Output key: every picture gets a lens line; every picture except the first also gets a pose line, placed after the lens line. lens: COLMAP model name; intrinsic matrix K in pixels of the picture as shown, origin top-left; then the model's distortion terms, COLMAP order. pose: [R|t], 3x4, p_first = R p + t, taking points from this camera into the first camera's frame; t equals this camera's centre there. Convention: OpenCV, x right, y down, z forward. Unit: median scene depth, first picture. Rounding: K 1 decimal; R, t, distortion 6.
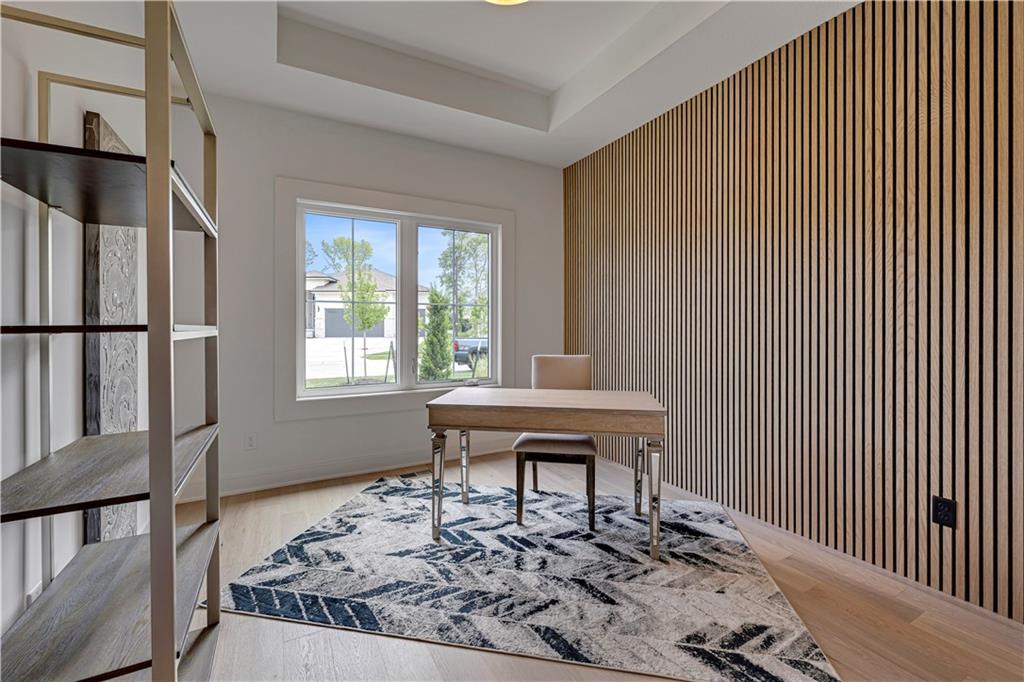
lens RADIAL K [[440.5, 0, 501.5], [0, 440.5, 328.2], [0, 0, 1]] dist [0.001992, -0.002910]
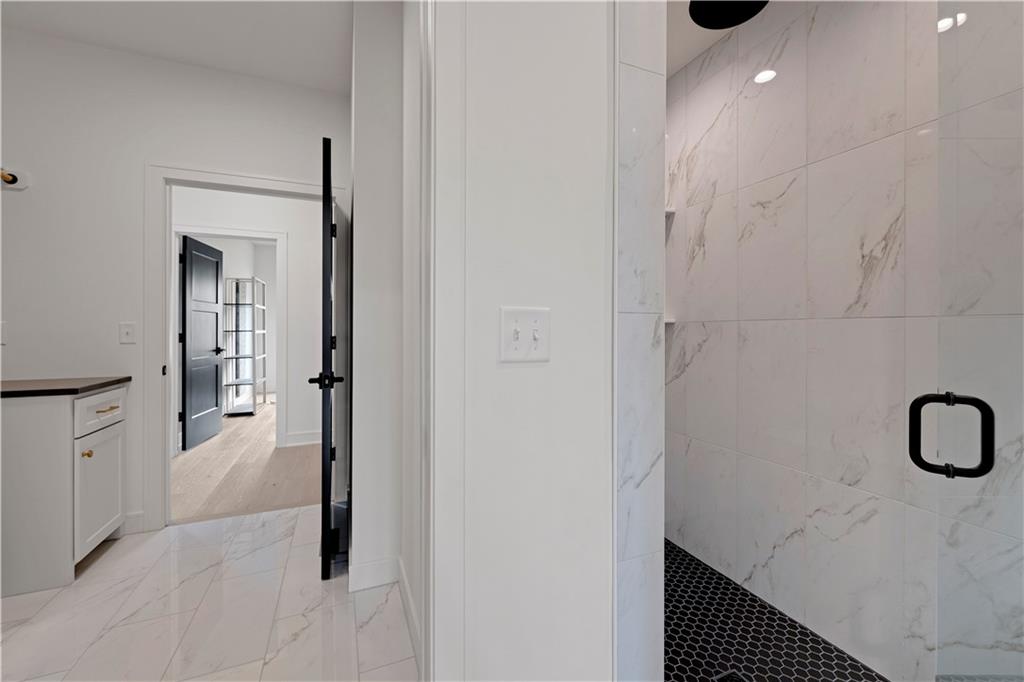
lens RADIAL K [[412.1, 0, 512.6], [0, 412.1, 327.7], [0, 0, 1]] dist [0.000984, 0.000028]
pose [[0.997841, -0.004910, -0.065489, 2.086136], [0.004515, 0.999971, -0.006178, 0.004075], [0.065518, 0.005869, 0.997834, -2.939423]]
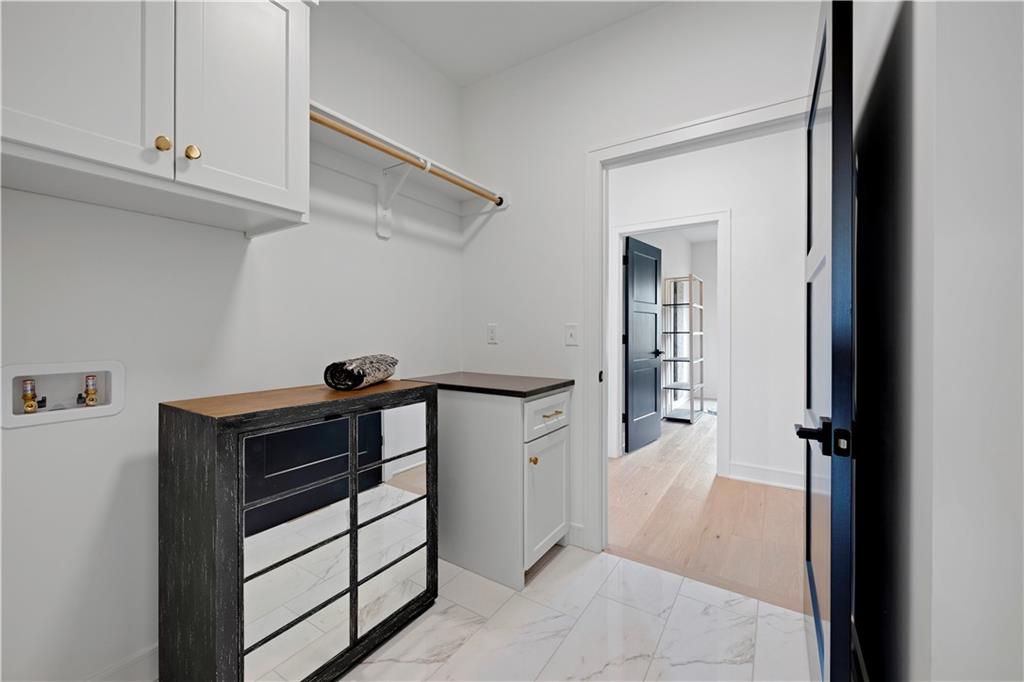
lens RADIAL K [[412.1, 0, 509.1], [0, 412.1, 333.9], [0, 0, 1]] dist [0.000984, 0.000028]
pose [[0.506556, 0.000823, -0.862207, 1.699008], [0.001236, 0.999998, 0.001680, 0.002278], [0.862206, -0.001917, 0.506554, -2.421231]]
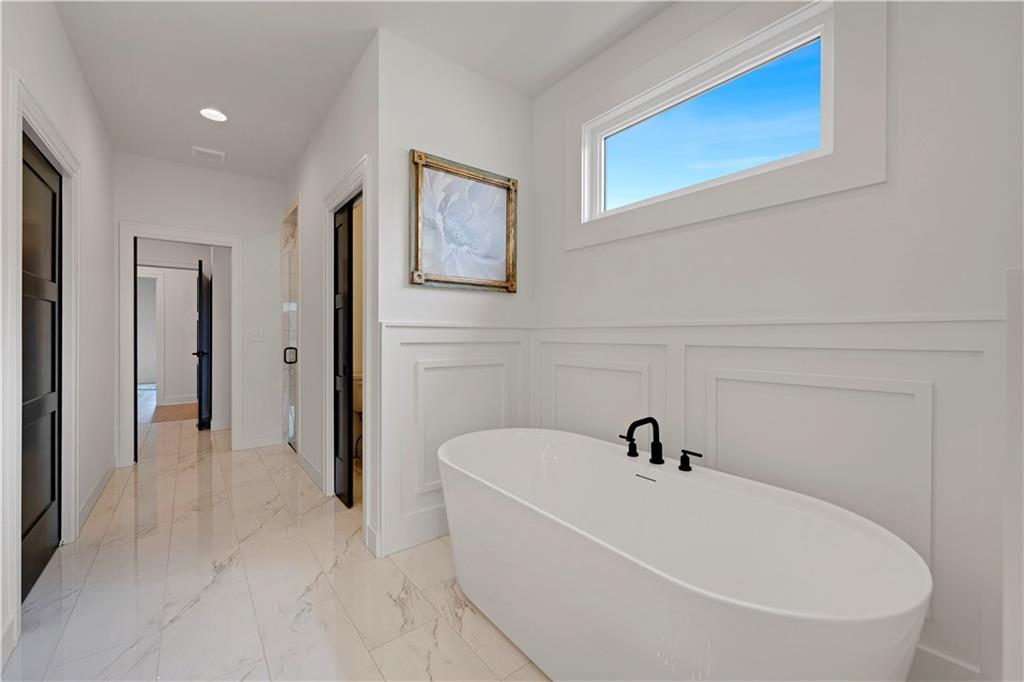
lens RADIAL K [[412.1, 0, 512.5], [0, 412.1, 336.2], [0, 0, 1]] dist [0.000984, 0.000028]
pose [[0.980445, -0.002993, 0.196768, 3.216657], [0.002316, 0.999991, 0.003671, 0.010337], [-0.196778, -0.003143, 0.980443, -5.408035]]
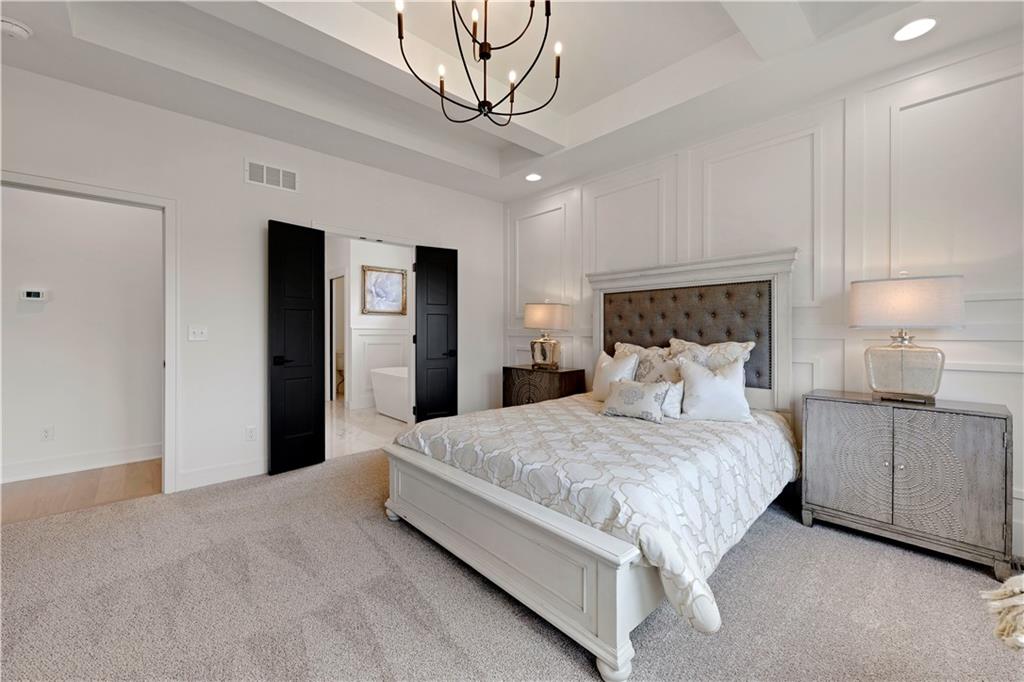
lens RADIAL K [[412.1, 0, 508.2], [0, 412.1, 334.9], [0, 0, 1]] dist [0.000984, 0.000028]
pose [[0.963041, -0.000779, 0.269354, 3.460449], [0.000313, 0.999998, 0.001773, 0.033137], [-0.269354, -0.001623, 0.963040, -8.430239]]
